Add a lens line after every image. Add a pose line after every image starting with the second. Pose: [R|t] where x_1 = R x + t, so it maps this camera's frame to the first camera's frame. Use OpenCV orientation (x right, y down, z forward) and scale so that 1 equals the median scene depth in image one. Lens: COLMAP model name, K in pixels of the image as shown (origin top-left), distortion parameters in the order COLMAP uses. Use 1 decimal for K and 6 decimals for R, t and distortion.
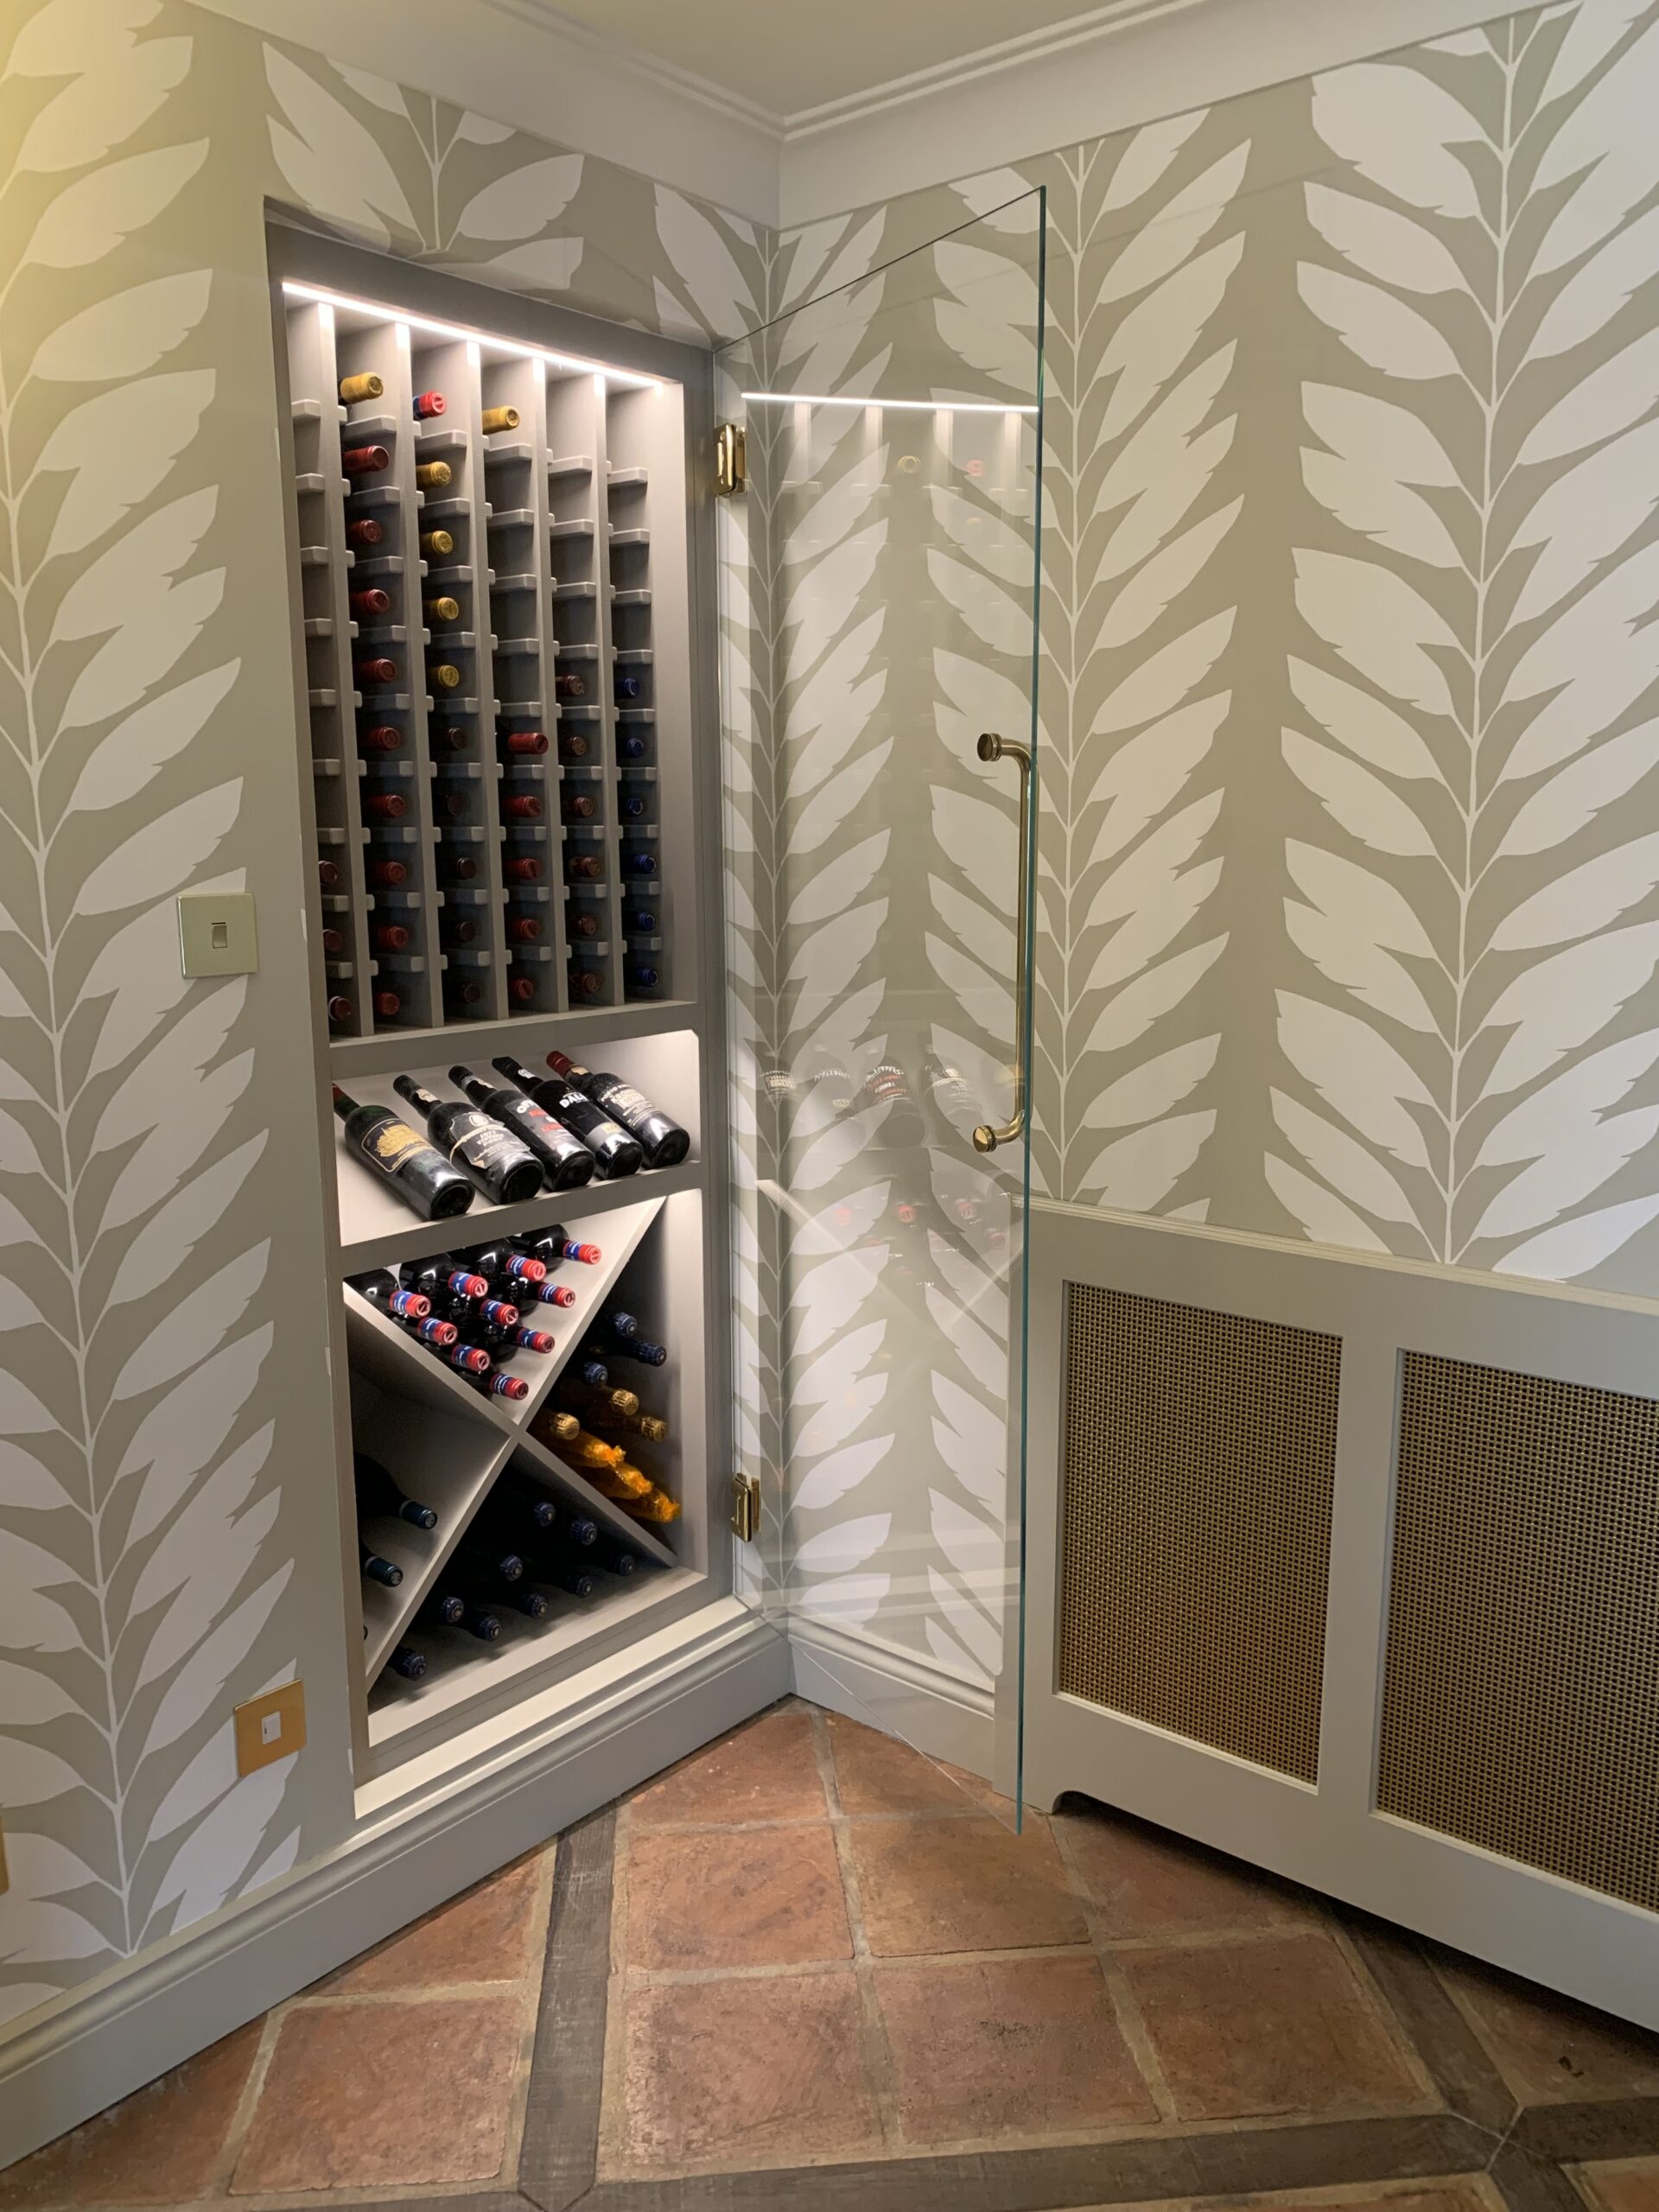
lens RADIAL K [[1683.3, 0, 833.7], [0, 1683.3, 1092.0], [0, 0, 1]] dist [0.064686, -0.001685]
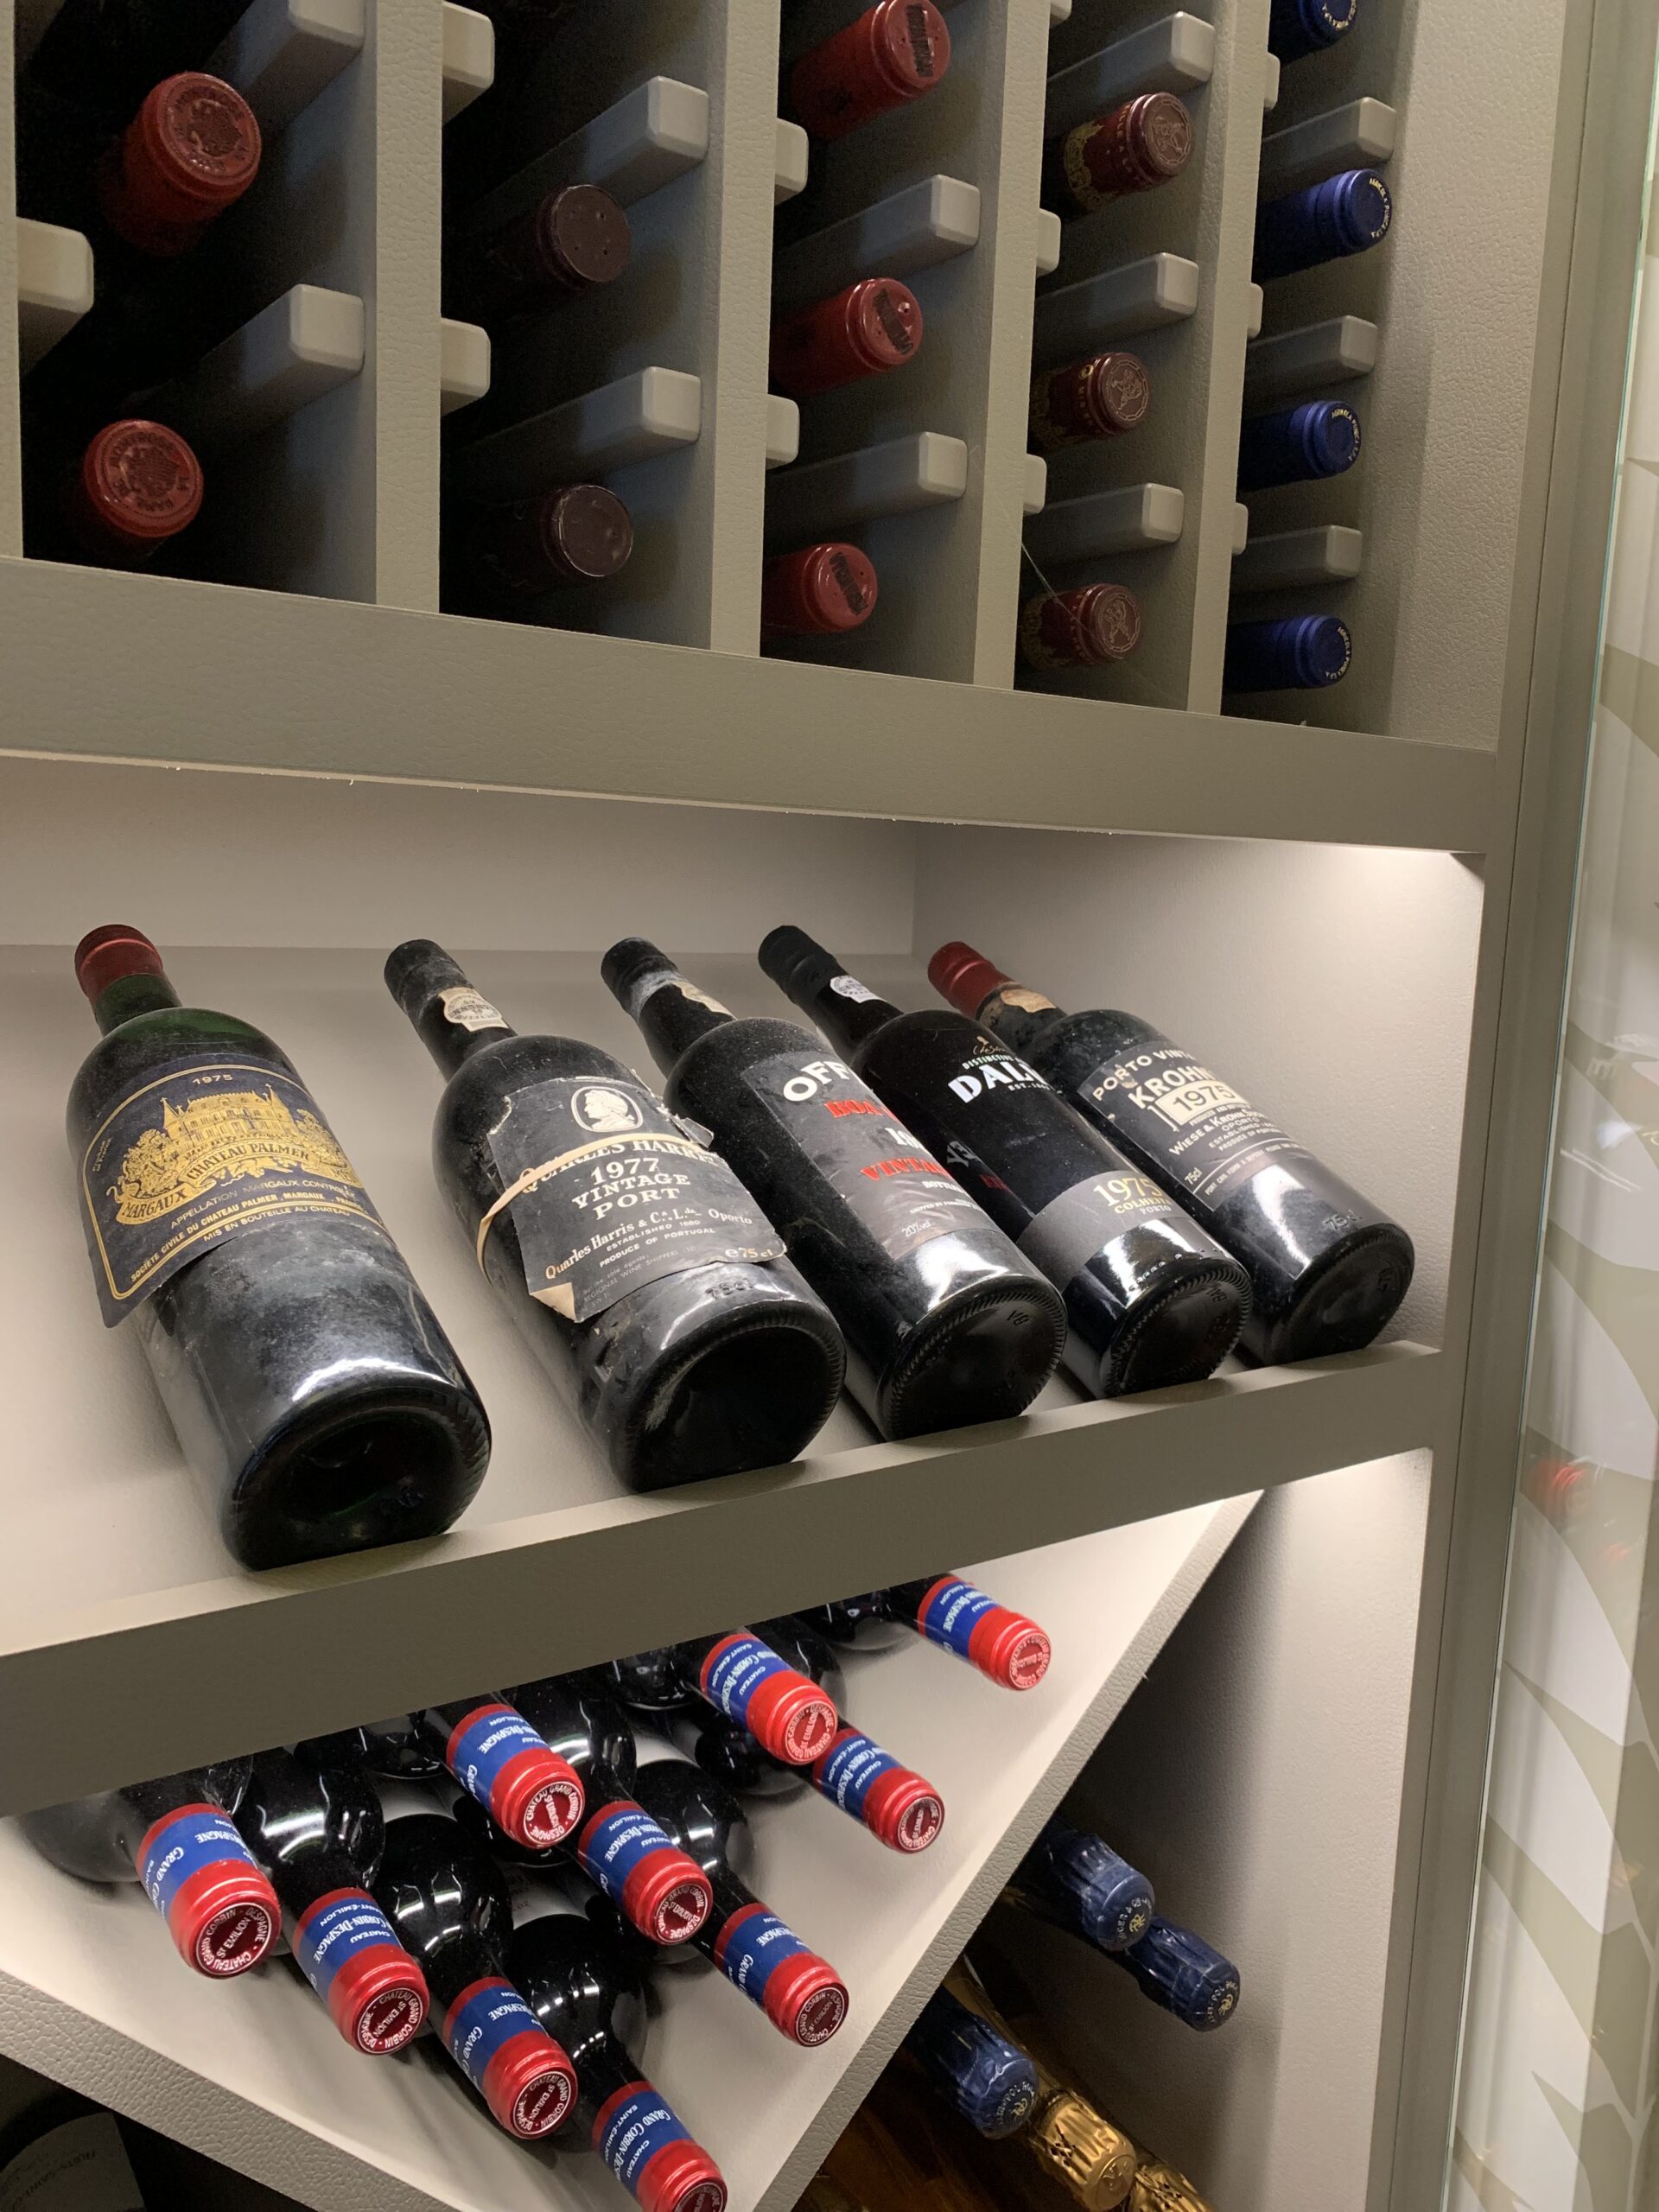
lens RADIAL K [[1683.3, 0, 826.9], [0, 1683.3, 1098.8], [0, 0, 1]] dist [0.064686, -0.001685]
pose [[0.962940, 0.083878, -0.256343, -0.111009], [-0.092164, 0.995534, -0.020463, 0.016343], [0.253482, 0.043330, 0.966369, 0.731497]]
